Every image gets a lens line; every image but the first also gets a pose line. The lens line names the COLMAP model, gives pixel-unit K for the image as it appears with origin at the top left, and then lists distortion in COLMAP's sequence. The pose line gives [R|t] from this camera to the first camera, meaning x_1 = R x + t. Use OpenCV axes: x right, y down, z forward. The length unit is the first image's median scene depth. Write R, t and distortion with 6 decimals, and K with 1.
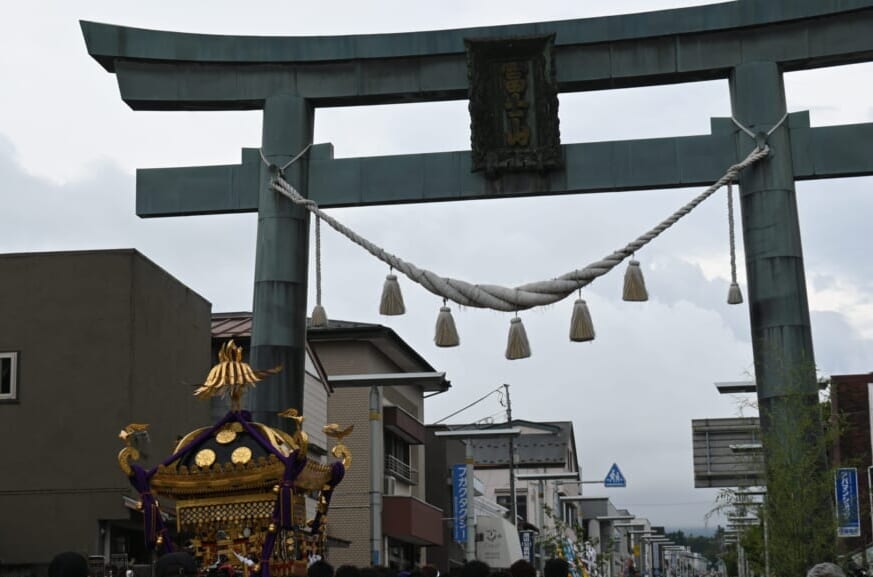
lens RADIAL K [[1531.3, 0, 436.4], [0, 1531.3, 287.6], [0, 0, 1]] dist [-0.034914, 0.000000]
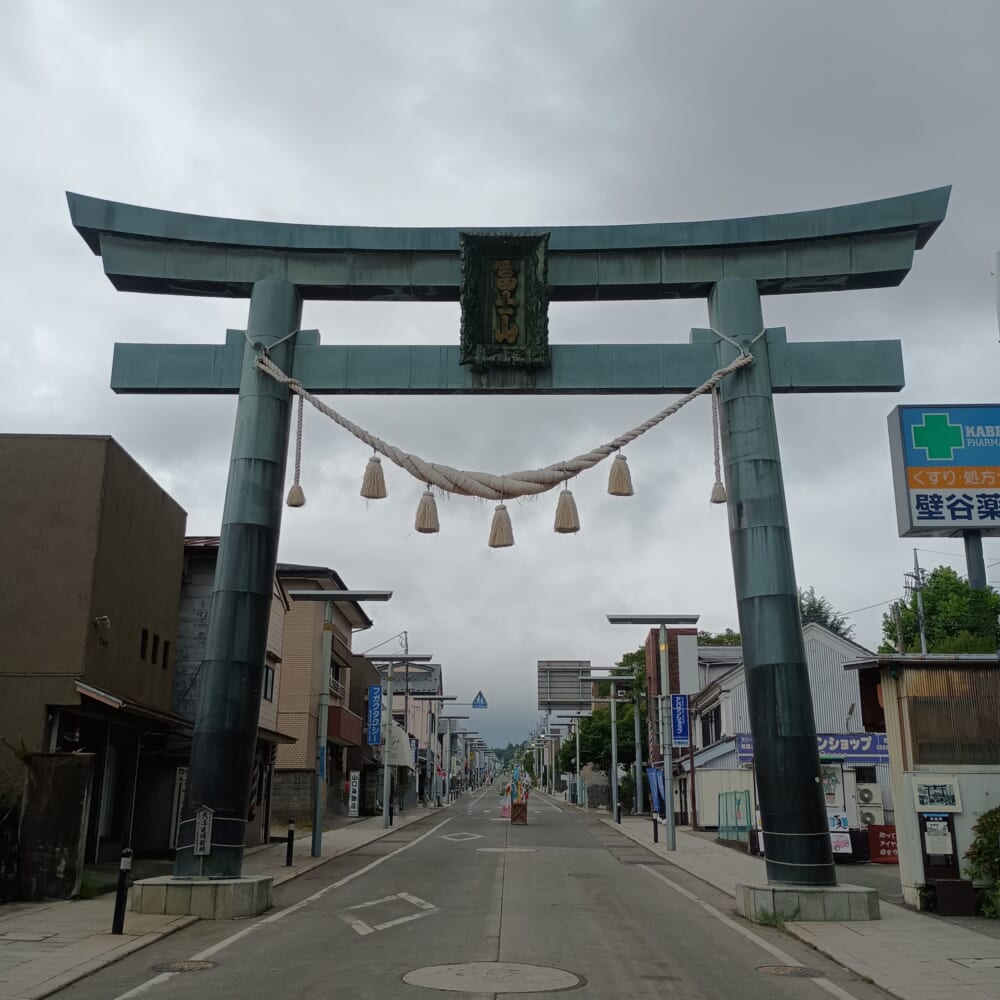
lens RADIAL K [[1008.1, 0, 498.8], [0, 1008.1, 501.3], [0, 0, 1]] dist [0.011217, 0.000000]
pose [[0.988062, 0.059655, 0.142038, -0.040135], [-0.048787, 0.995695, -0.078806, 0.065331], [-0.146128, 0.070936, 0.986719, 0.345671]]
